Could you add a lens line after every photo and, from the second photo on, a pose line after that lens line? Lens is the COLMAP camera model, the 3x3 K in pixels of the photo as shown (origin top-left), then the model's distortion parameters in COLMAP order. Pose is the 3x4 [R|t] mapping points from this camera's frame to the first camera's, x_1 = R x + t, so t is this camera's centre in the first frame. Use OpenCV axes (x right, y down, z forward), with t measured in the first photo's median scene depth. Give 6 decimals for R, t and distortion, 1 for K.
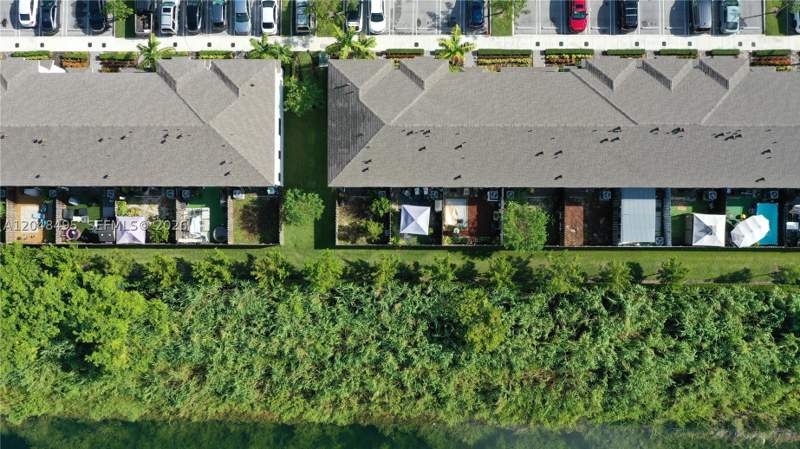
lens RADIAL K [[632.9, 0, 398.4], [0, 632.9, 227.2], [0, 0, 1]] dist [0.002208, -0.001370]
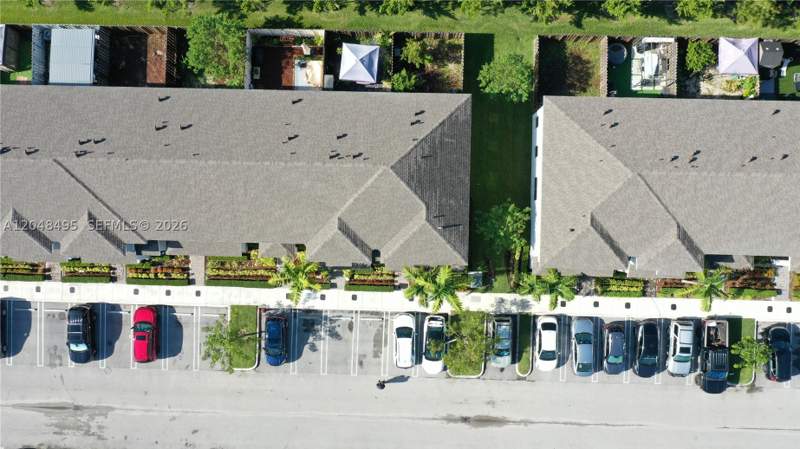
lens RADIAL K [[632.9, 0, 398.4], [0, 632.9, 227.2], [0, 0, 1]] dist [0.002208, -0.001370]
pose [[-0.998974, -0.020120, 0.040569, -0.054410], [0.020695, -0.999690, 0.013821, -0.214639], [0.040278, 0.014647, 0.999081, 0.235913]]
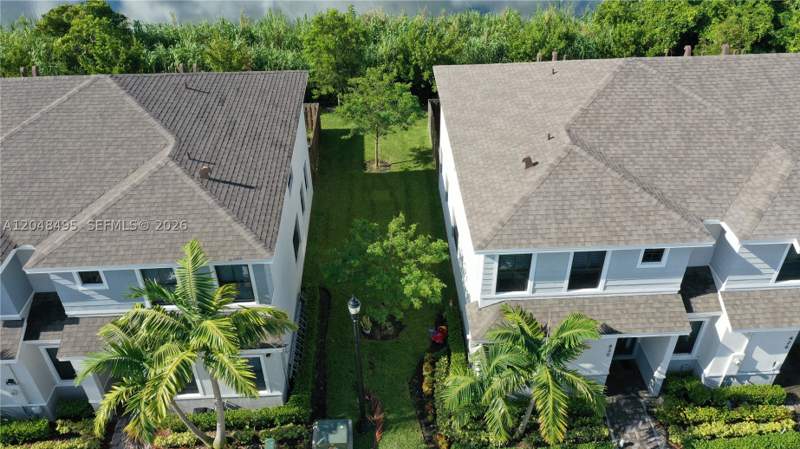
lens RADIAL K [[632.9, 0, 398.4], [0, 632.9, 227.2], [0, 0, 1]] dist [0.002208, -0.001370]
pose [[-0.997713, 0.066452, -0.012385, -0.148536], [-0.046899, -0.548558, 0.834796, -0.444995], [0.048680, 0.833467, 0.550420, 0.784458]]
